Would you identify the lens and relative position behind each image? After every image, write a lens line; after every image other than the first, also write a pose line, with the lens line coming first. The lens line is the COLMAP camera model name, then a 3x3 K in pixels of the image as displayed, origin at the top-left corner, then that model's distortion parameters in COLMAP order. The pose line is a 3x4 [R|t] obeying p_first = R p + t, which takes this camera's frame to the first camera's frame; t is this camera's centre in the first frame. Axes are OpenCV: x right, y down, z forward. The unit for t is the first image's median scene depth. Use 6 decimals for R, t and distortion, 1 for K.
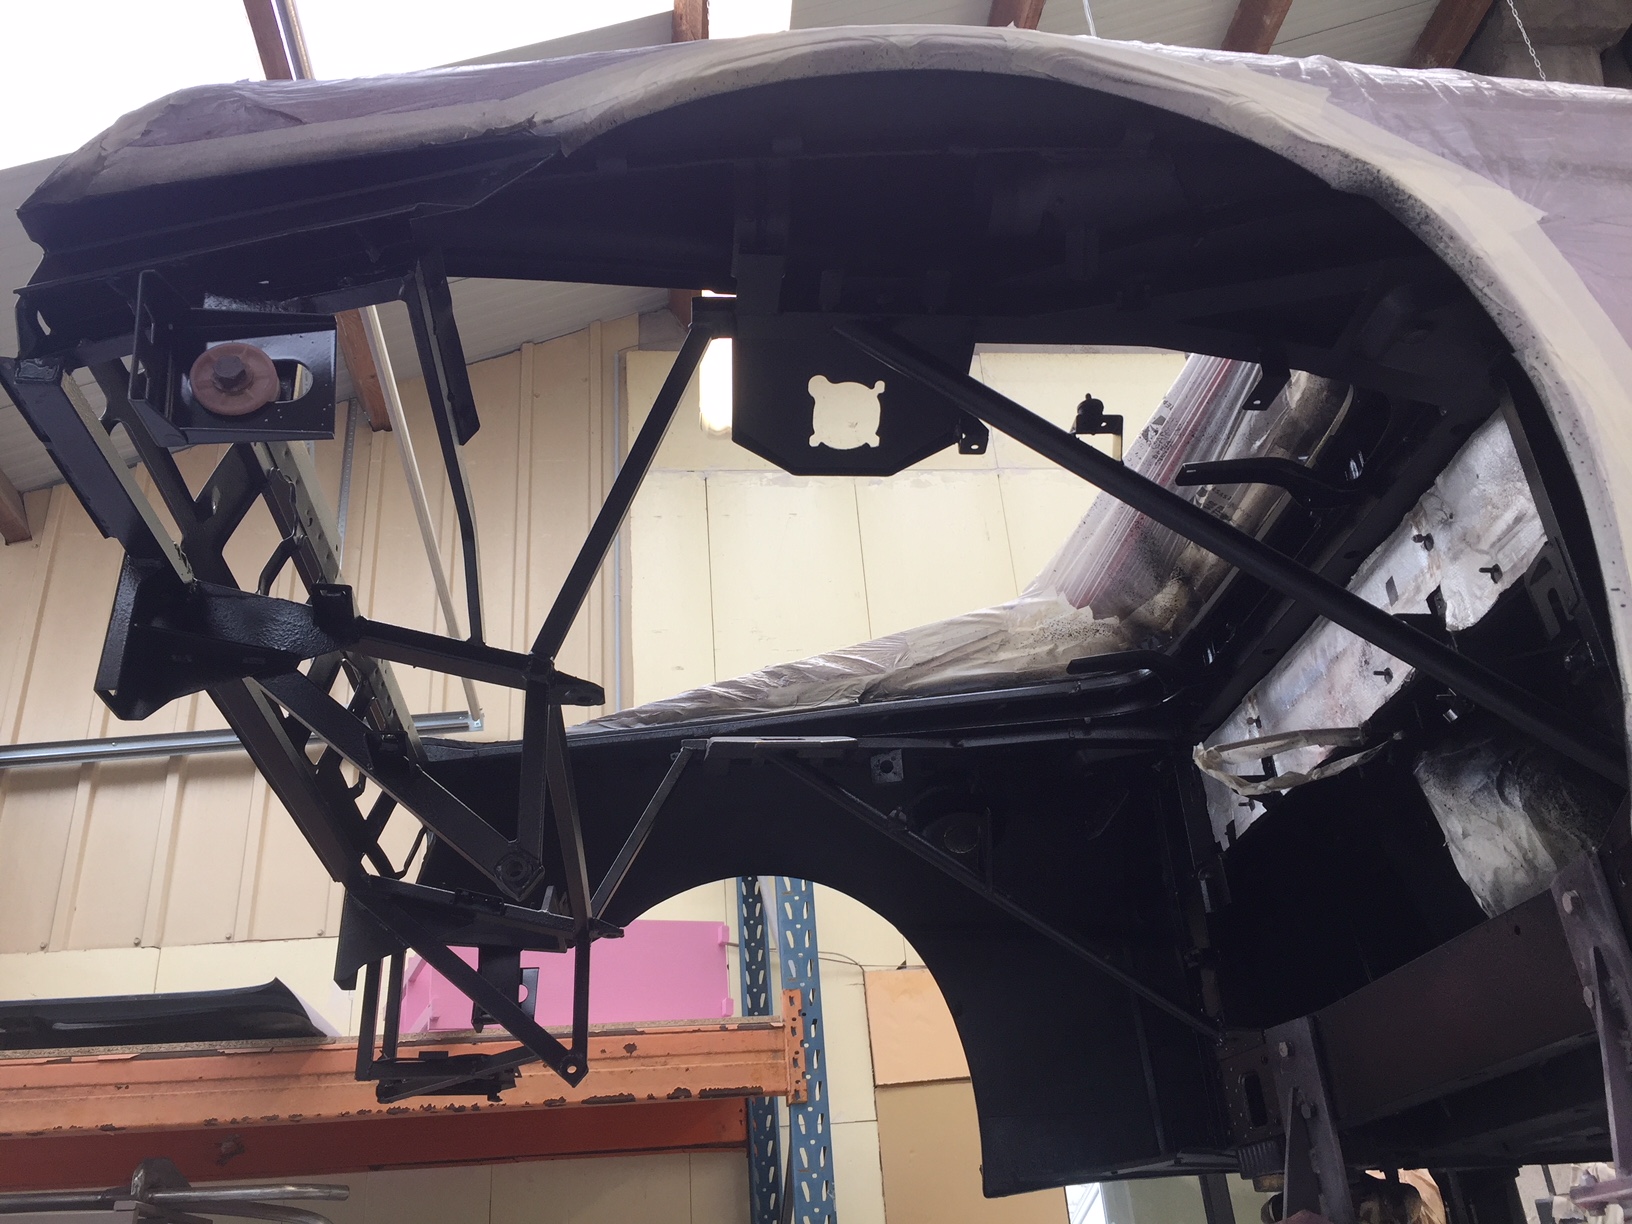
lens RADIAL K [[1396.5, 0, 815.2], [0, 1396.5, 601.7], [0, 0, 1]] dist [0.088528, -0.122033]
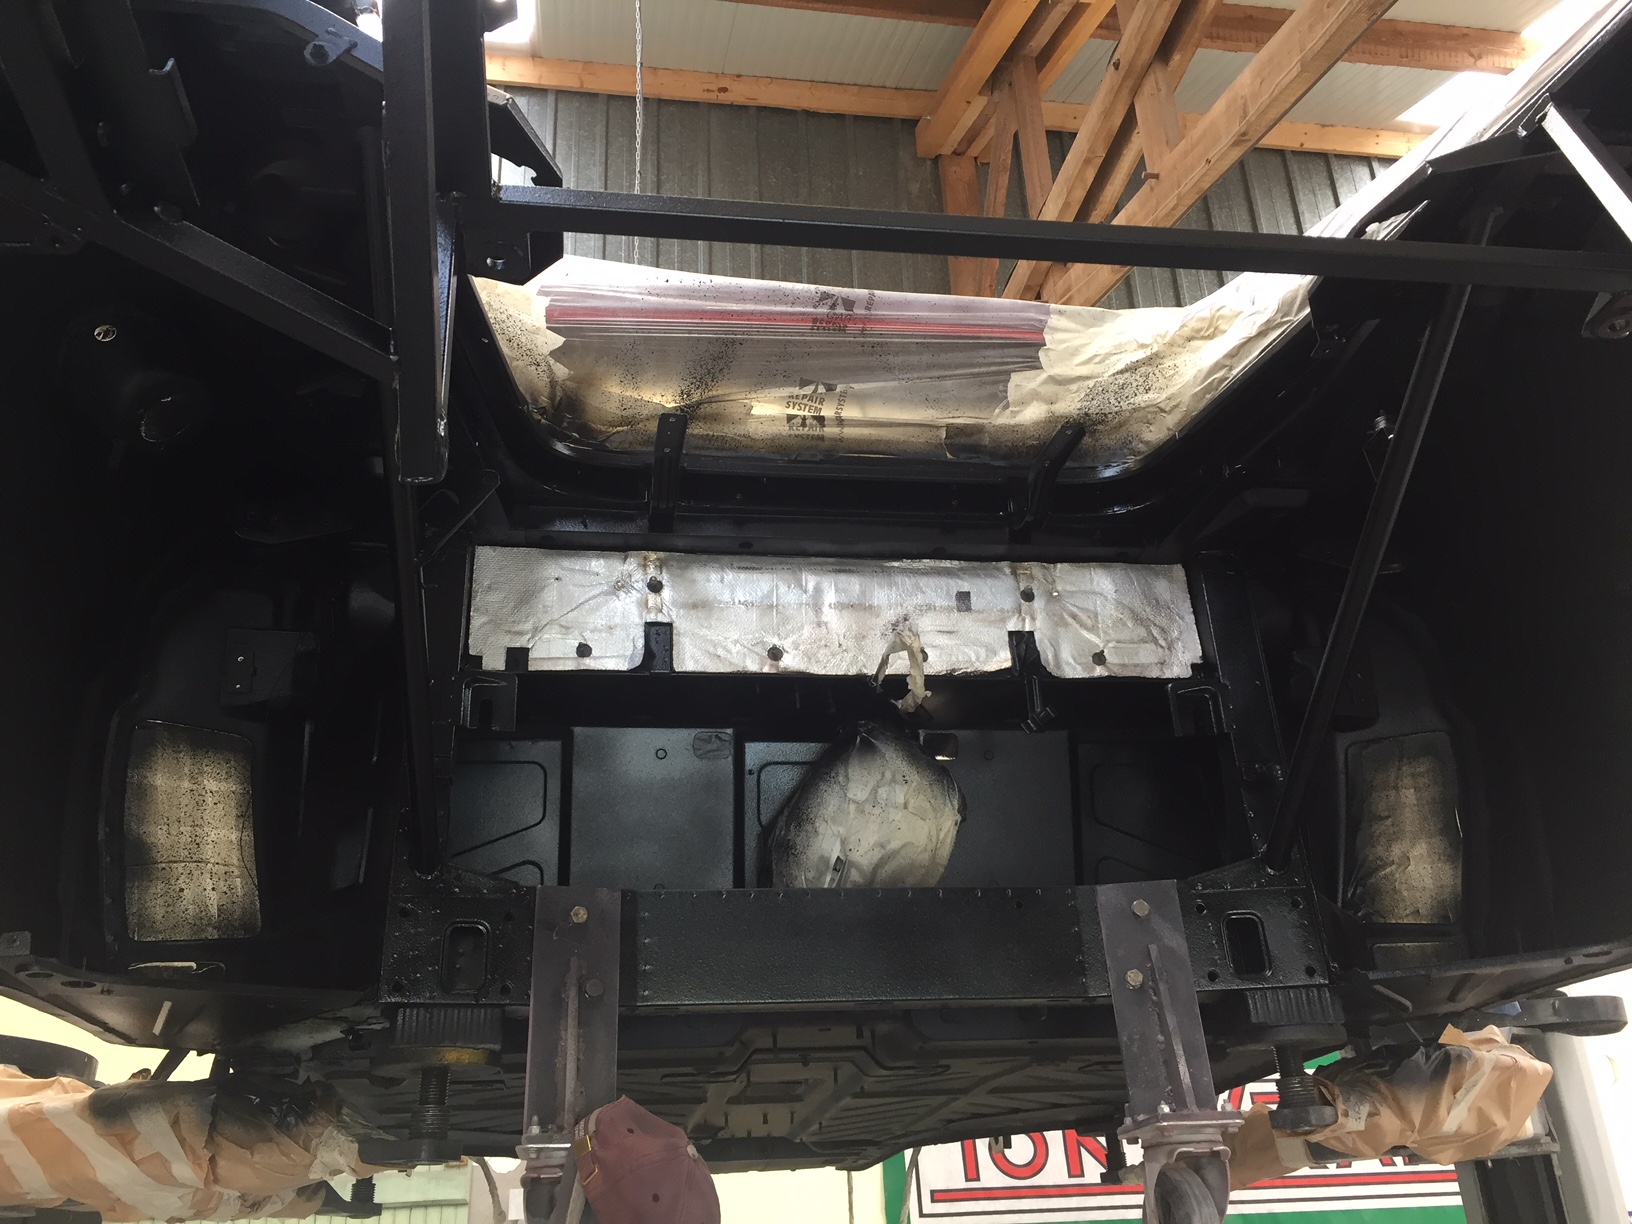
lens RADIAL K [[1396.5, 0, 815.2], [0, 1396.5, 601.7], [0, 0, 1]] dist [0.088528, -0.122033]
pose [[-0.053133, 0.487599, 0.871449, -0.574103], [-0.426088, 0.778181, -0.461392, 0.565432], [-0.903120, -0.395829, 0.166413, 0.910688]]
